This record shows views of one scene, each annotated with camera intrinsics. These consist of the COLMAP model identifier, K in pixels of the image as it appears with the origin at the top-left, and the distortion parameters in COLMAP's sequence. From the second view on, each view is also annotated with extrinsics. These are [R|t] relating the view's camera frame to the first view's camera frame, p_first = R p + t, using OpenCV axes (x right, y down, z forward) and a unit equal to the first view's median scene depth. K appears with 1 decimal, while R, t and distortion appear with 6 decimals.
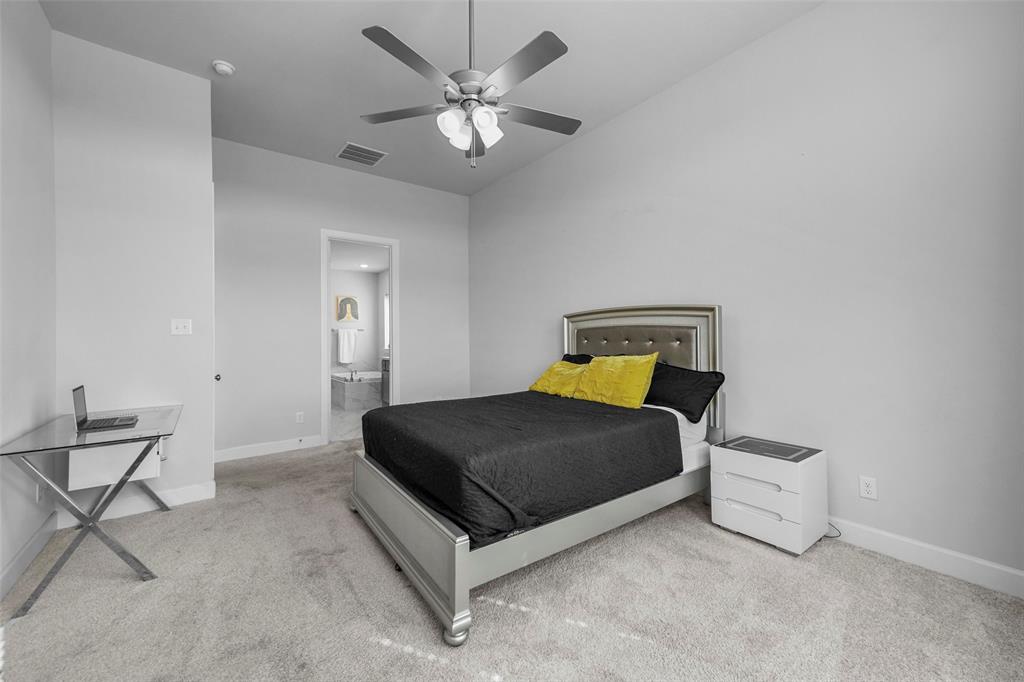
lens RADIAL K [[402.7, 0, 508.7], [0, 402.7, 335.6], [0, 0, 1]] dist [0.014297, 0.000160]
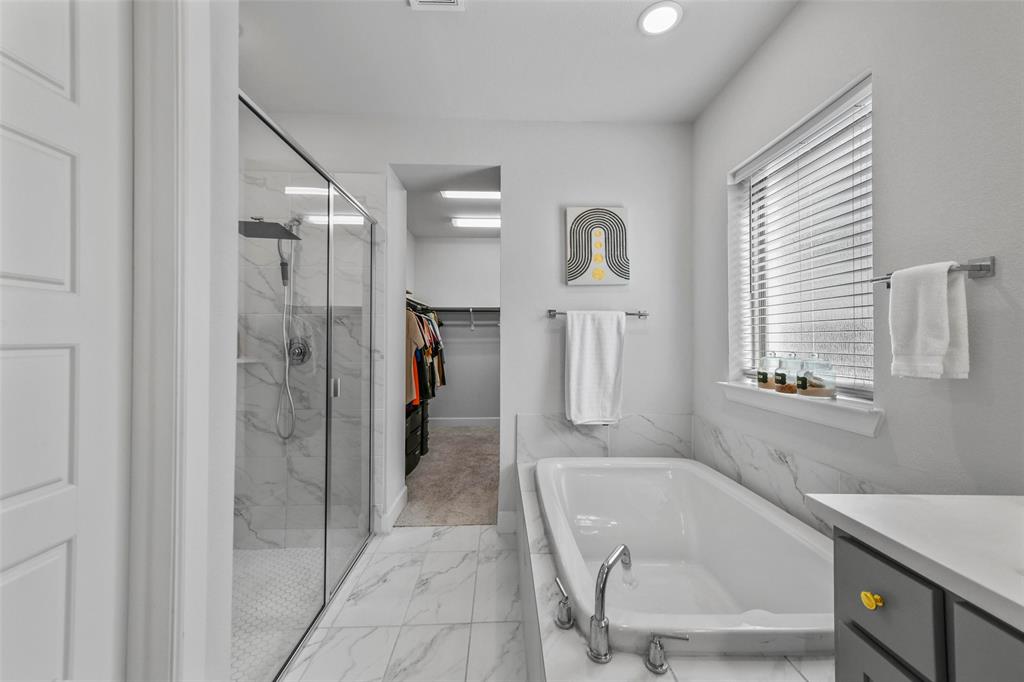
lens RADIAL K [[402.7, 0, 515.6], [0, 402.7, 335.3], [0, 0, 1]] dist [0.014297, 0.000160]
pose [[0.821209, 0.000662, -0.570628, -0.277739], [-0.004108, 0.999980, -0.004752, 0.003957], [0.570613, 0.006247, 0.821195, 0.723801]]
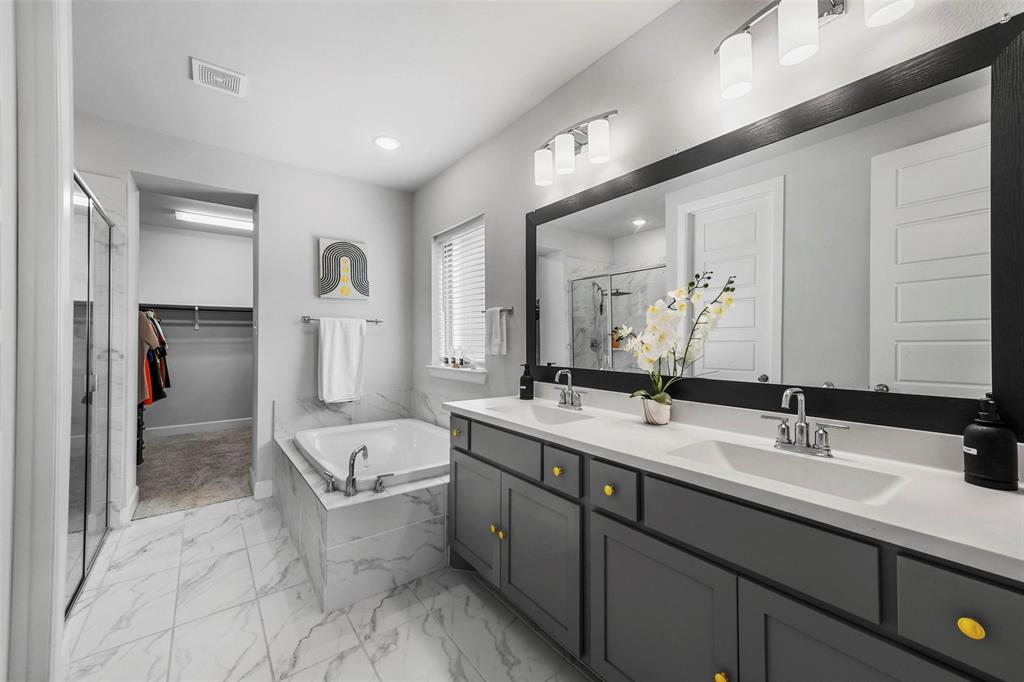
lens RADIAL K [[402.7, 0, 515.7], [0, 402.7, 335.5], [0, 0, 1]] dist [0.014297, 0.000160]
pose [[0.999904, 0.004807, 0.012991, -0.231167], [-0.004706, 0.999958, -0.007810, 0.003940], [-0.013028, 0.007749, 0.999885, 0.594175]]
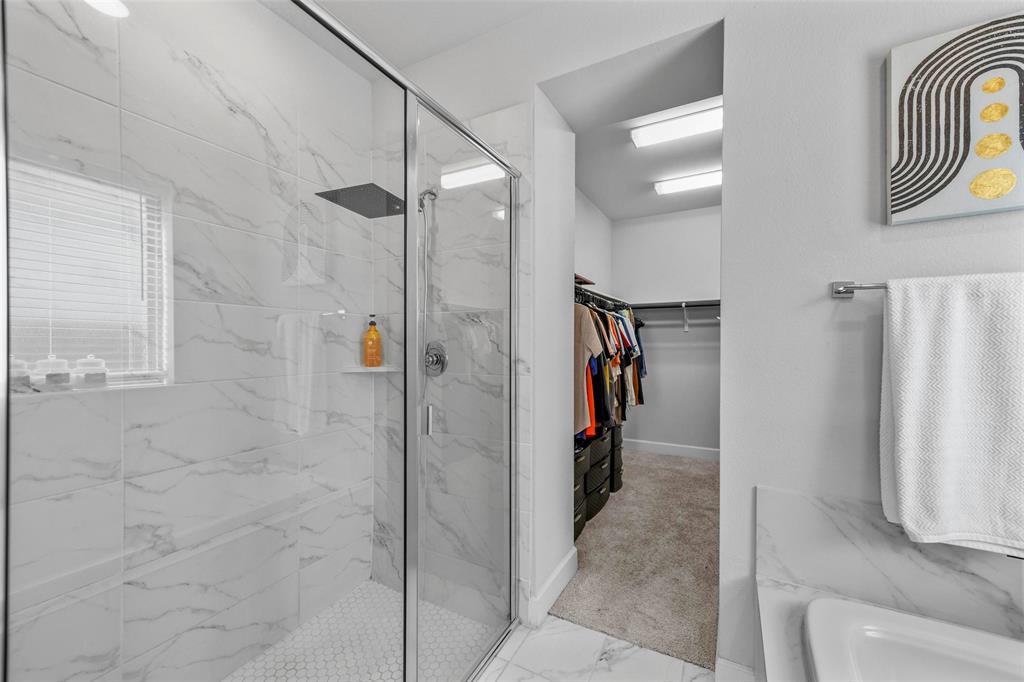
lens RADIAL K [[402.7, 0, 514.1], [0, 402.7, 347.5], [0, 0, 1]] dist [0.014297, 0.000160]
pose [[0.419403, 0.014202, -0.907689, -0.346418], [0.000041, 0.999877, 0.015663, 0.004505], [0.907800, -0.006606, 0.419351, 0.821484]]
